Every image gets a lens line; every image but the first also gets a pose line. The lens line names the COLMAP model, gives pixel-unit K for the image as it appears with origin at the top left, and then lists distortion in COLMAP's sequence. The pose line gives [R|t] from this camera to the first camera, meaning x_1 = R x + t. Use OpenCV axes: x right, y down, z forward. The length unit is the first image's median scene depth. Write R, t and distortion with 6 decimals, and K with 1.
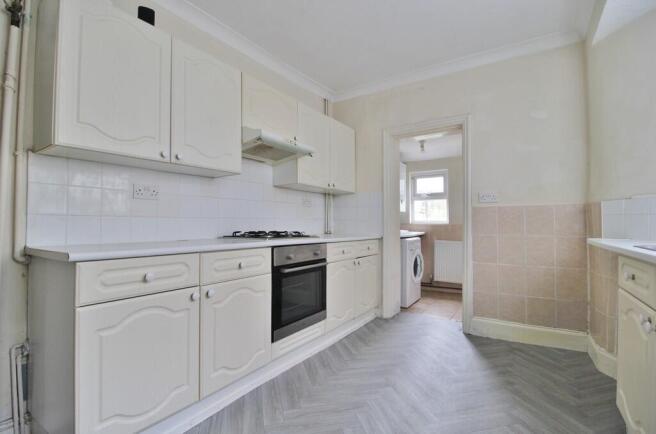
lens RADIAL K [[304.6, 0, 328.4], [0, 304.6, 219.2], [0, 0, 1]] dist [-0.003329, -0.000672]
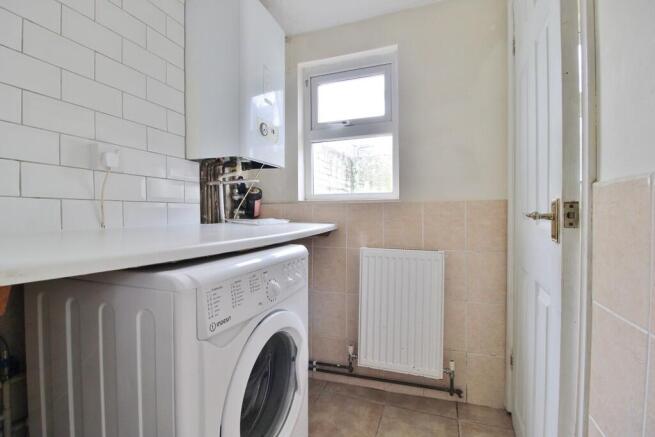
lens RADIAL K [[304.1, 0, 328.3], [0, 304.1, 217.6], [0, 0, 1]] dist [-0.003329, -0.000672]
pose [[0.976495, -0.007691, 0.215404, 0.232684], [-0.000407, 0.999296, 0.037525, 0.022062], [-0.215541, -0.036731, 0.975804, 0.654554]]
